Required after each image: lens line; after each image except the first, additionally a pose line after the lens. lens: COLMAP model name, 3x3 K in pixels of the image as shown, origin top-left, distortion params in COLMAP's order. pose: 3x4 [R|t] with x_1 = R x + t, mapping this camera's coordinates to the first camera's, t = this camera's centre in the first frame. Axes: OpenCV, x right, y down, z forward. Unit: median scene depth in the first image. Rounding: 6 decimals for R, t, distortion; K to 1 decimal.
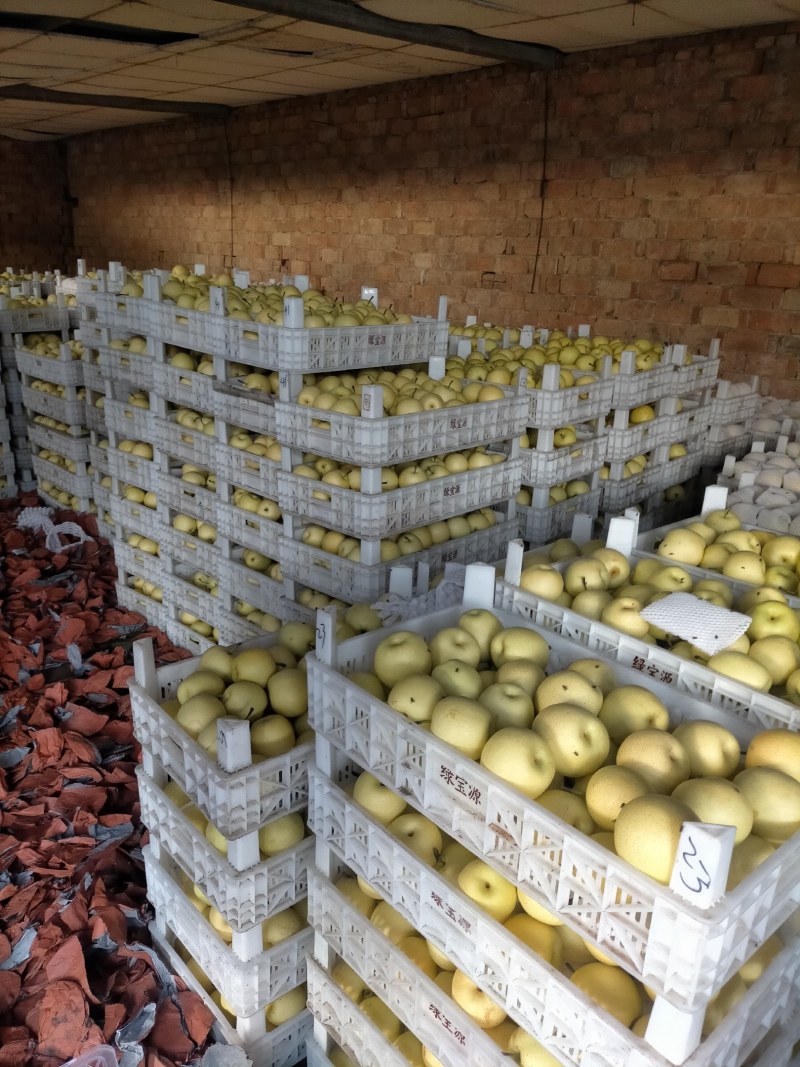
lens RADIAL K [[848.8, 0, 399.4], [0, 848.8, 533.6], [0, 0, 1]] dist [-0.010298, -0.012666]
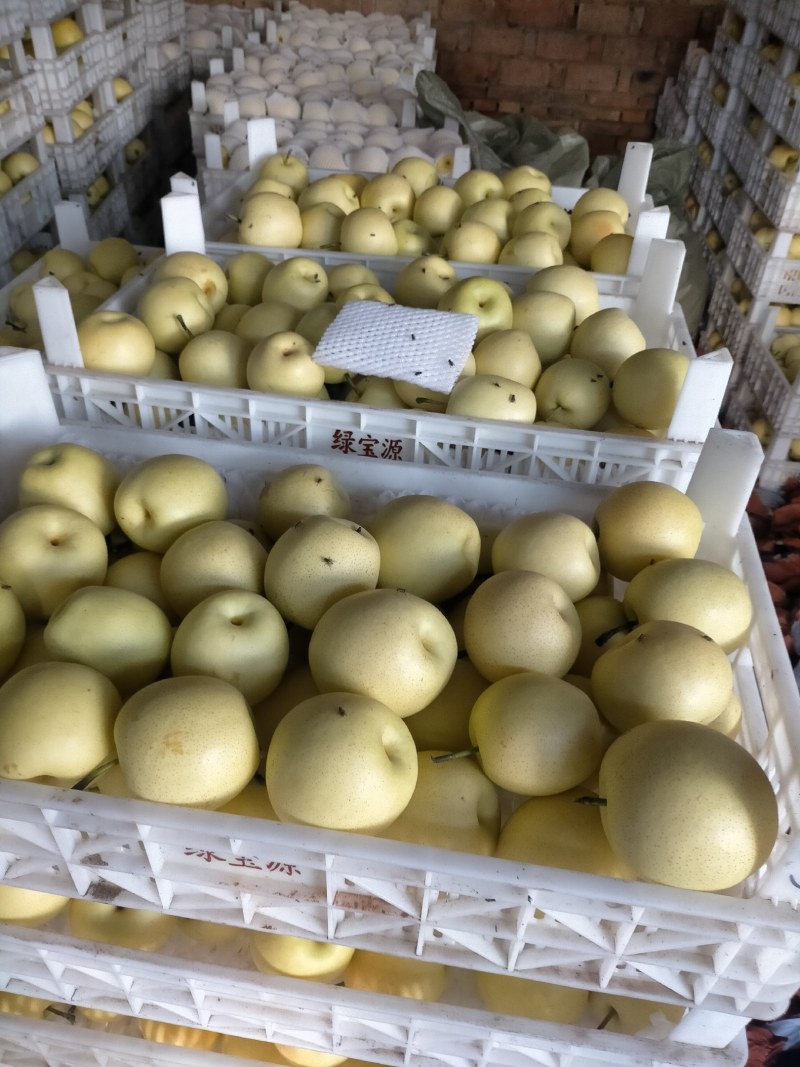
lens RADIAL K [[848.8, 0, 401.1], [0, 848.8, 537.3], [0, 0, 1]] dist [-0.010298, -0.012666]
pose [[0.765514, -0.402857, 0.501691, -0.015781], [0.190848, 0.886806, 0.420895, -0.027706], [-0.614463, -0.226455, 0.755747, 0.431680]]
